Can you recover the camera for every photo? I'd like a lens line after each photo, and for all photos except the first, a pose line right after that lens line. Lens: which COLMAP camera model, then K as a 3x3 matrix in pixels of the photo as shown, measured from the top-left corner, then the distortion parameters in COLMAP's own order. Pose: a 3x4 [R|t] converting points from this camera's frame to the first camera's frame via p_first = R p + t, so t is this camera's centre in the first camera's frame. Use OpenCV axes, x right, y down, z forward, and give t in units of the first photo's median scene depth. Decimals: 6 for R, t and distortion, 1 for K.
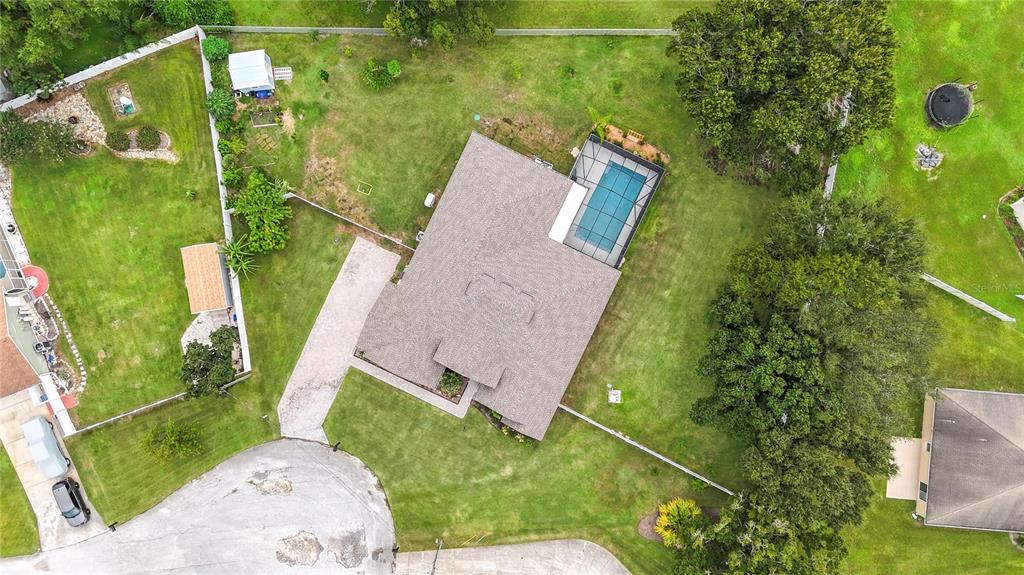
lens RADIAL K [[739.9, 0, 510.2], [0, 739.9, 284.1], [0, 0, 1]] dist [0.032588, -0.016520]
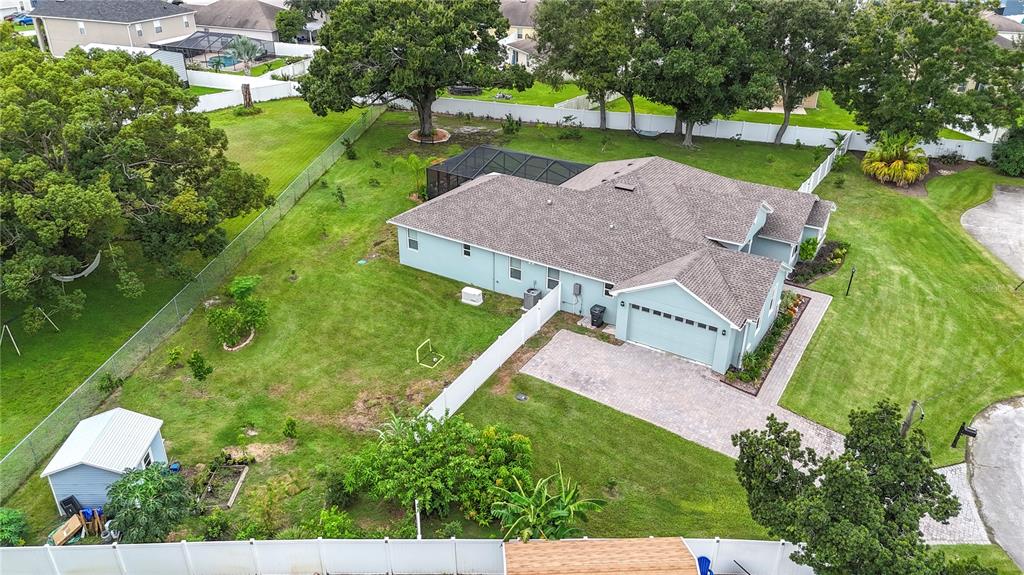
lens RADIAL K [[739.9, 0, 516.7], [0, 739.9, 284.9], [0, 0, 1]] dist [0.032588, -0.016520]
pose [[0.116413, -0.487444, 0.865359, -0.634750], [0.993134, 0.046983, -0.107137, -0.012576], [0.011566, 0.871889, 0.489567, 0.695631]]
